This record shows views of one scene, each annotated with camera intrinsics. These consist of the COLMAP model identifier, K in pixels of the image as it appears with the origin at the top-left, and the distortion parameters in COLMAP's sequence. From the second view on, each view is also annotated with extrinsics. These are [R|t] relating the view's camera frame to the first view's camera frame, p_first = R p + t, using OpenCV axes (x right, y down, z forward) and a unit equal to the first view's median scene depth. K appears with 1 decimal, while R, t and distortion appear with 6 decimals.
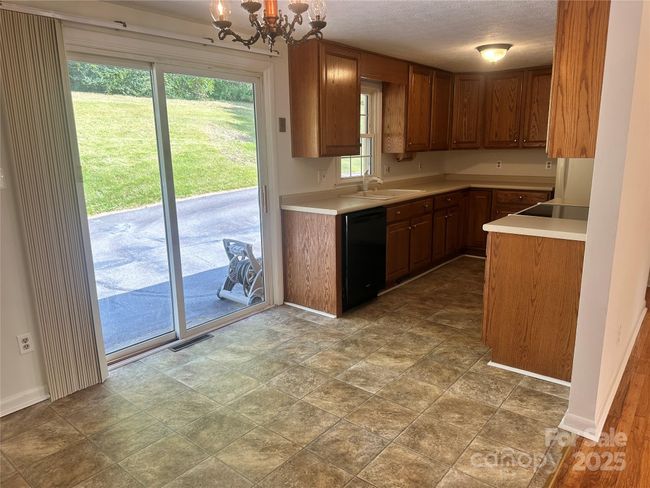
lens RADIAL K [[458.0, 0, 325.9], [0, 458.0, 239.1], [0, 0, 1]] dist [0.053878, -0.031163]
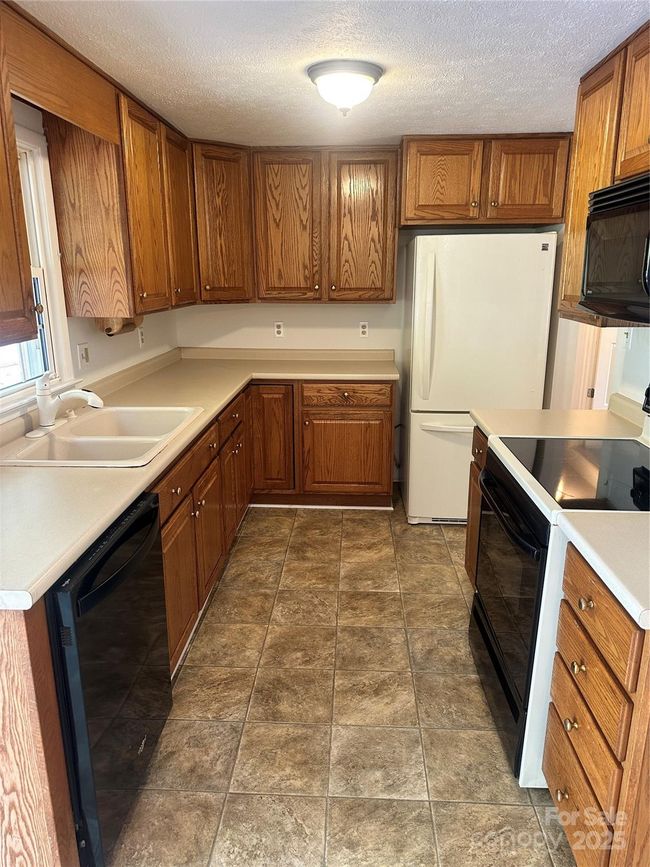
lens RADIAL K [[610.9, 0, 318.9], [0, 610.9, 436.2], [0, 0, 1]] dist [0.053878, -0.031163]
pose [[0.807875, -0.139588, 0.572585, -0.022681], [0.107858, 0.990156, 0.089205, -0.113201], [-0.579400, -0.010308, 0.814978, 0.452636]]
